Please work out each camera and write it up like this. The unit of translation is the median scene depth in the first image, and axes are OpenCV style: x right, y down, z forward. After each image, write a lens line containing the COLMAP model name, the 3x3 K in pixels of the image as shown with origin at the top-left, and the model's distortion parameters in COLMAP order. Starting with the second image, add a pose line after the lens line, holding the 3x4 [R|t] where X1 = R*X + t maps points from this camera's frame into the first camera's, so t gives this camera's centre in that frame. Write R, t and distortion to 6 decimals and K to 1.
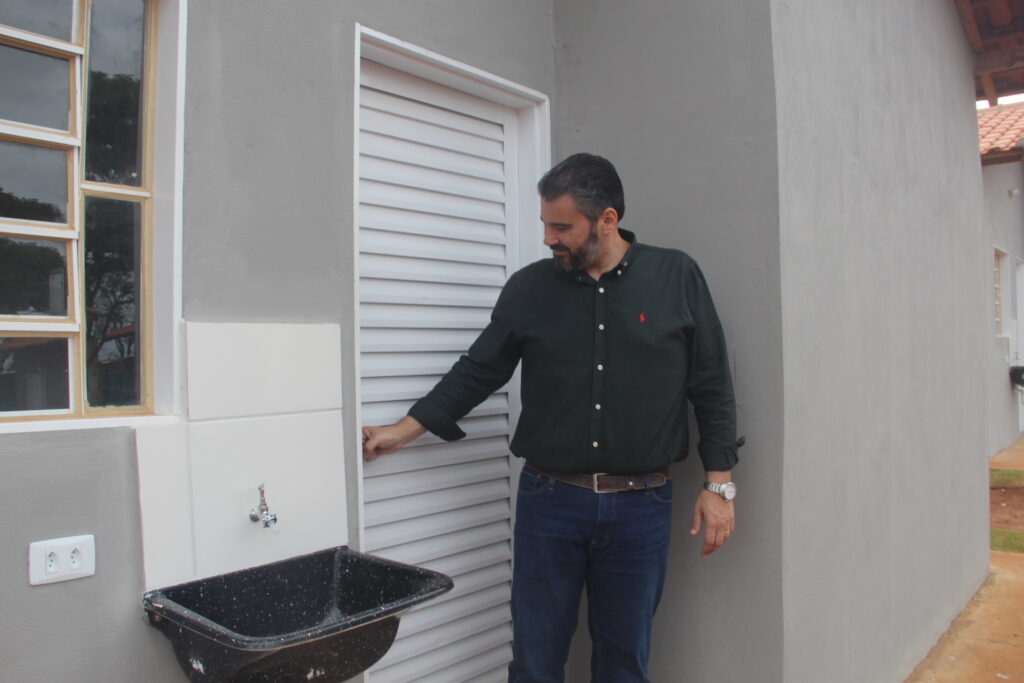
lens RADIAL K [[851.0, 0, 512.9], [0, 851.0, 356.4], [0, 0, 1]] dist [-0.177711, 0.132536]
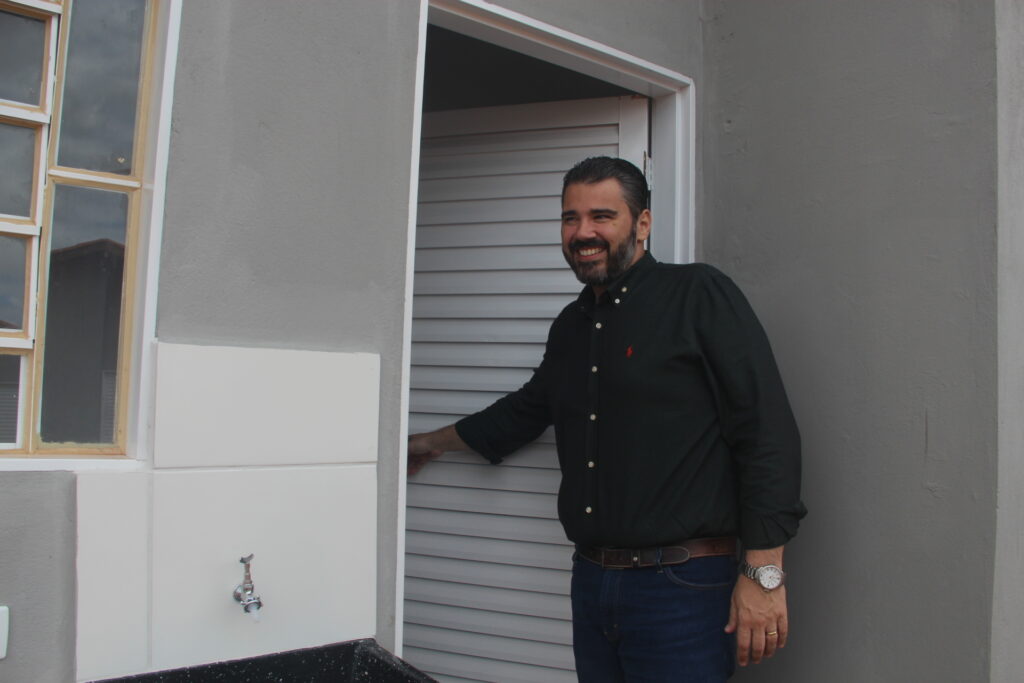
lens RADIAL K [[851.0, 0, 512.9], [0, 851.0, 356.4], [0, 0, 1]] dist [-0.177711, 0.132536]
pose [[0.968506, 0.036721, -0.246266, 0.122573], [-0.047549, 0.998140, -0.038165, -0.013756], [0.244407, 0.048673, 0.968450, 0.312088]]
